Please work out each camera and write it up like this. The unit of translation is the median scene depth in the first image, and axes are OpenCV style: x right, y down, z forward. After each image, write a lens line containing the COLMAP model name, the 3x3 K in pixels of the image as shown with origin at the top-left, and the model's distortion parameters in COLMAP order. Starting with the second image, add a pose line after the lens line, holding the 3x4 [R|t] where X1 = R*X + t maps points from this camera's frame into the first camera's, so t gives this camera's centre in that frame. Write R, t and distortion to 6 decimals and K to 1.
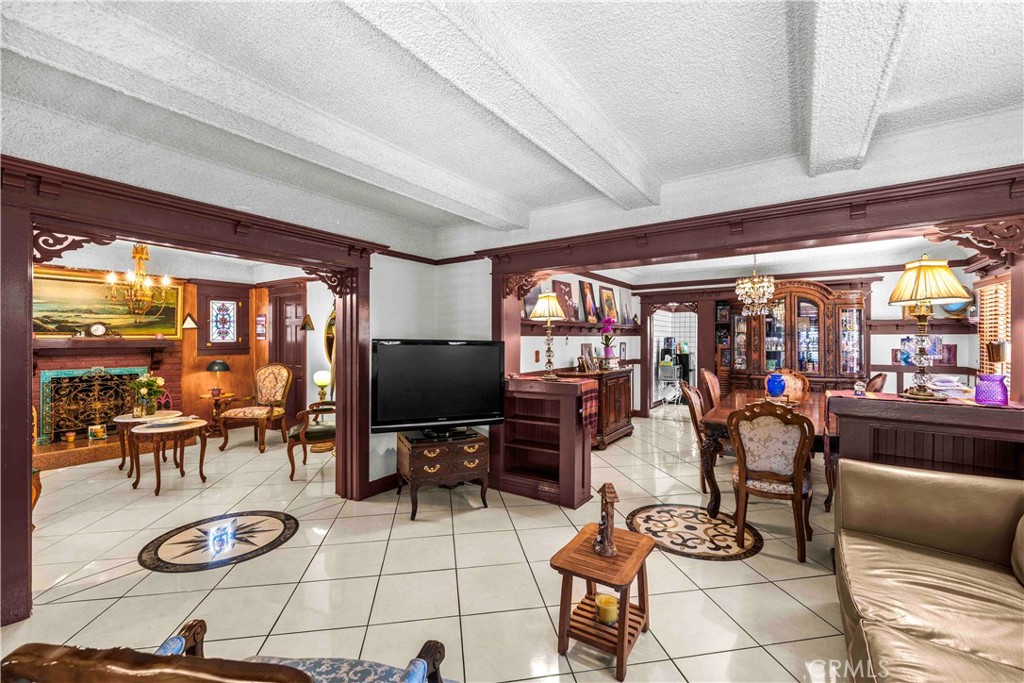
lens RADIAL K [[423.1, 0, 511.6], [0, 423.1, 337.8], [0, 0, 1]] dist [-0.003338, -0.000330]
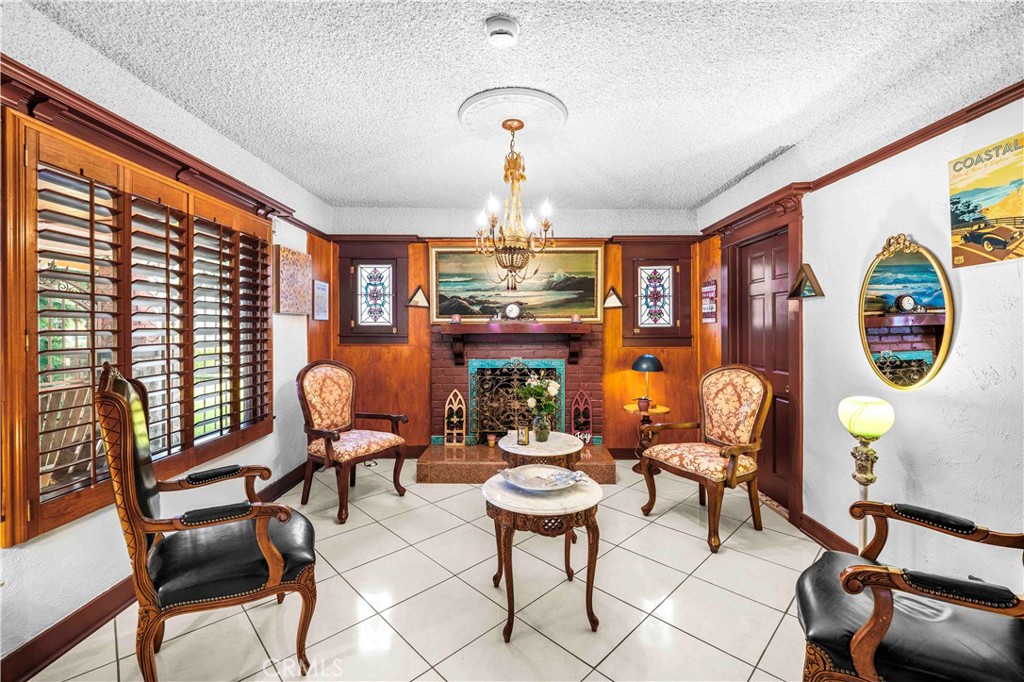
lens RADIAL K [[423.1, 0, 509.8], [0, 423.1, 331.9], [0, 0, 1]] dist [-0.003338, -0.000330]
pose [[0.567486, 0.000608, -0.823383, -0.289951], [0.005755, 0.999972, 0.004705, 0.014755], [0.823363, -0.007408, 0.567467, 0.476615]]
